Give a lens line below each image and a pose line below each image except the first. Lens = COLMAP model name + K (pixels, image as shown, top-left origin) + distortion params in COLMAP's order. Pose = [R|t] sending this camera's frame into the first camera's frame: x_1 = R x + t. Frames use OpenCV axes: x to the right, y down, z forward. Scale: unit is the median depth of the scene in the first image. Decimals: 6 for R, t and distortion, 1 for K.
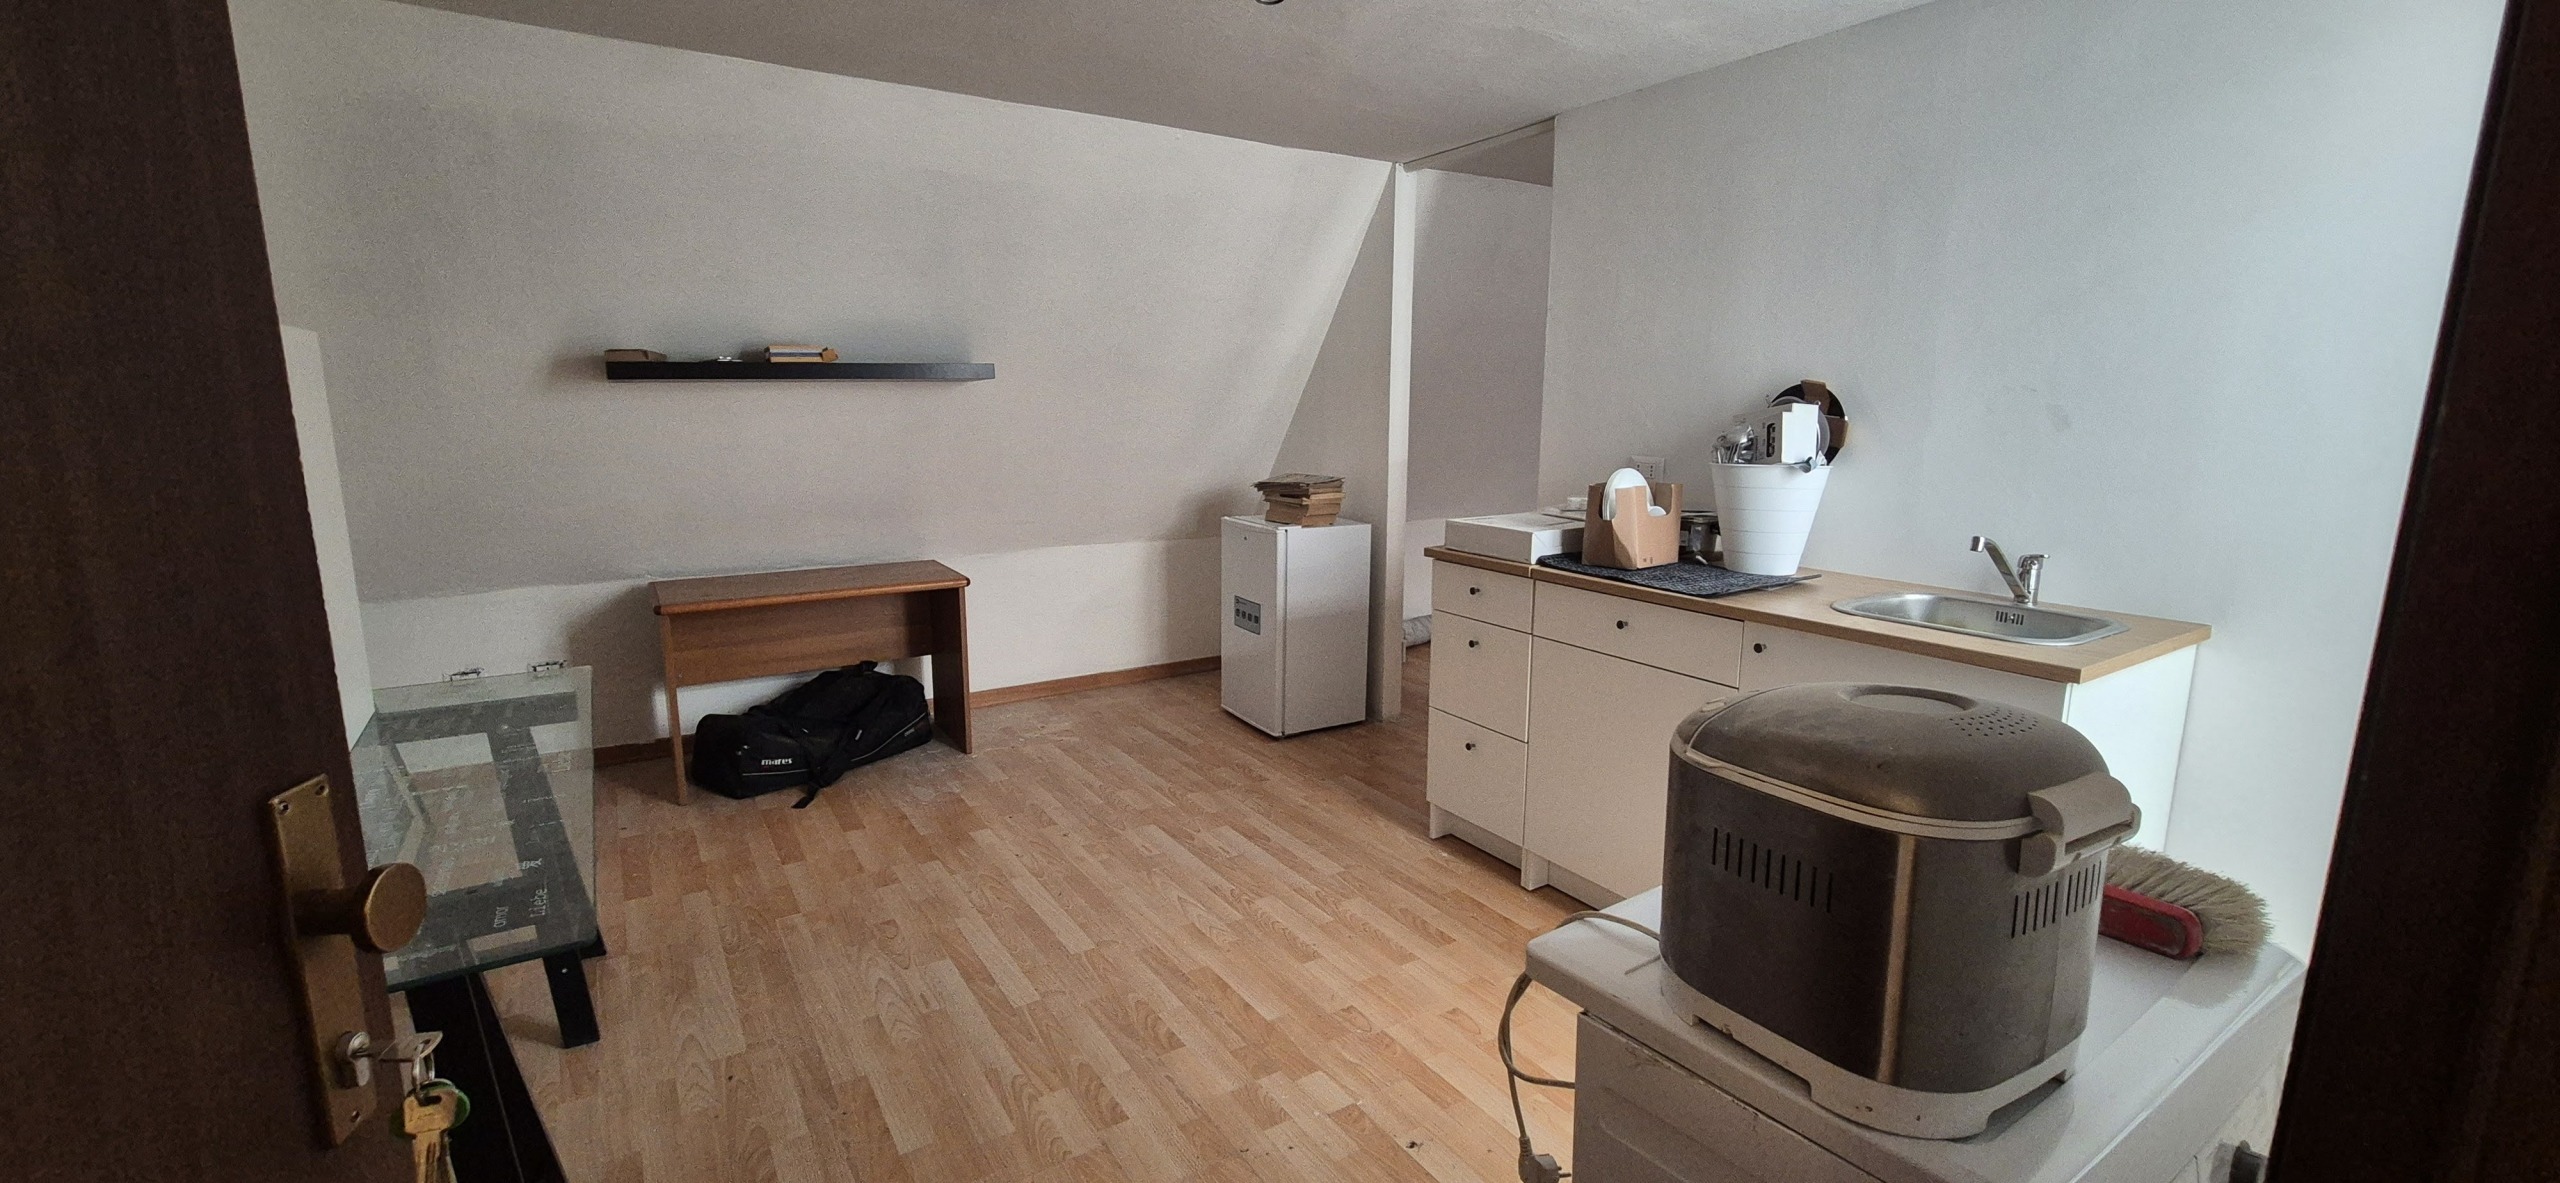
lens RADIAL K [[1039.0, 0, 1291.4], [0, 1039.0, 581.3], [0, 0, 1]] dist [0.012883, -0.000022]
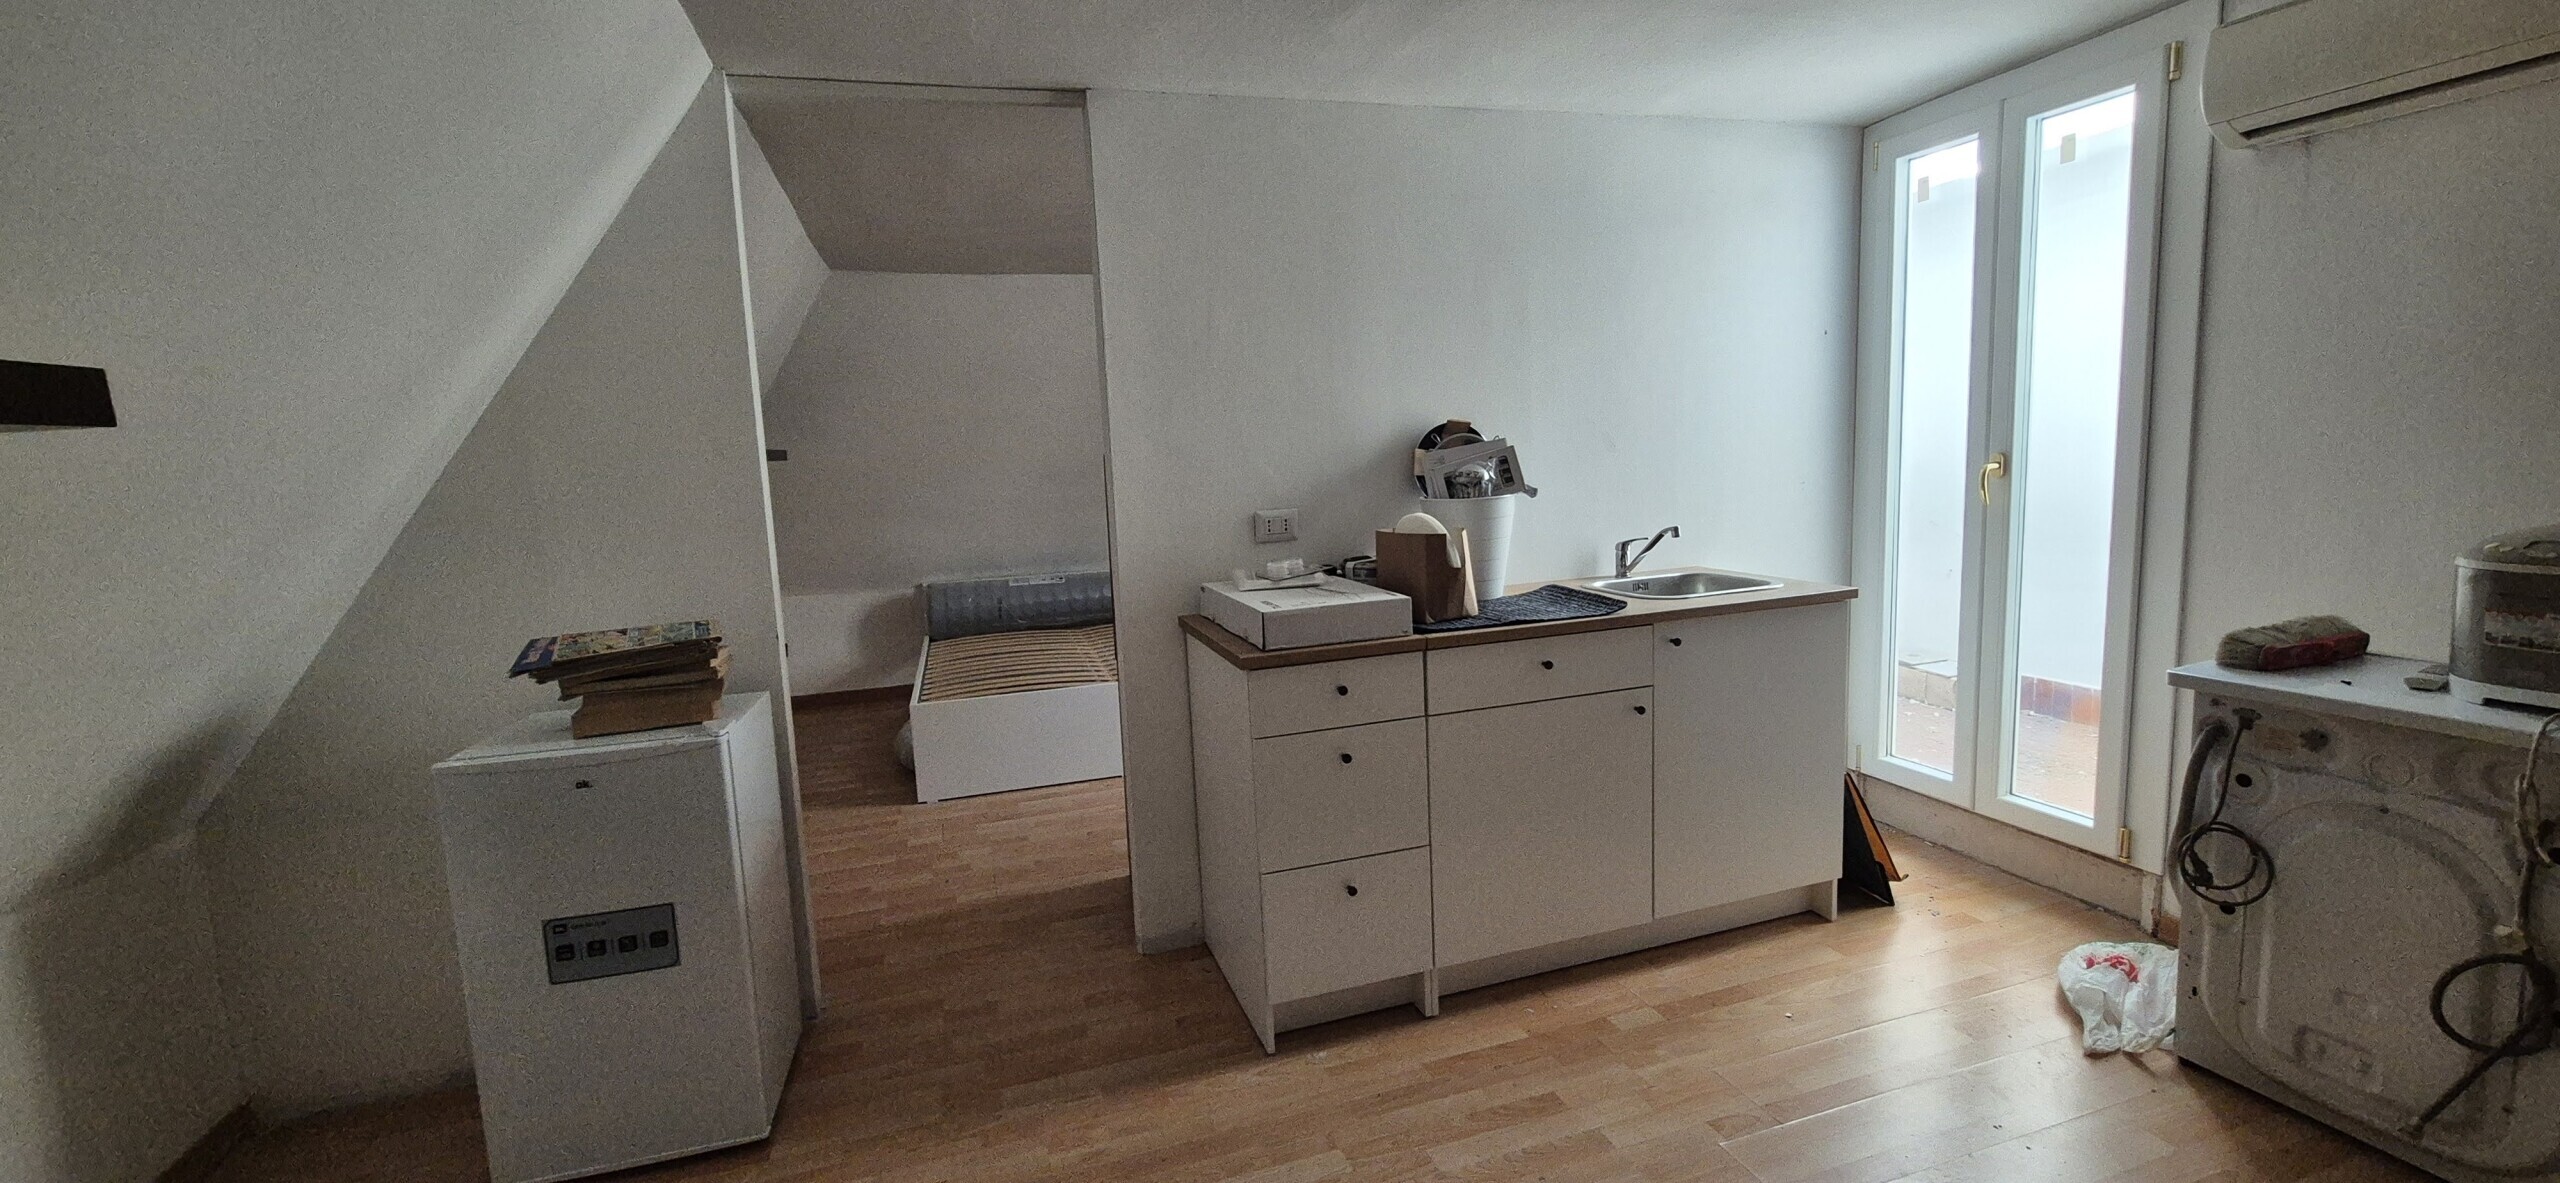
lens RADIAL K [[1039.0, 0, 1291.4], [0, 1039.0, 581.3], [0, 0, 1]] dist [0.012883, -0.000022]
pose [[0.262820, -0.138583, 0.954840, -0.495770], [0.219308, 0.972308, 0.080753, -0.123289], [-0.939590, 0.188181, 0.285935, 0.707587]]
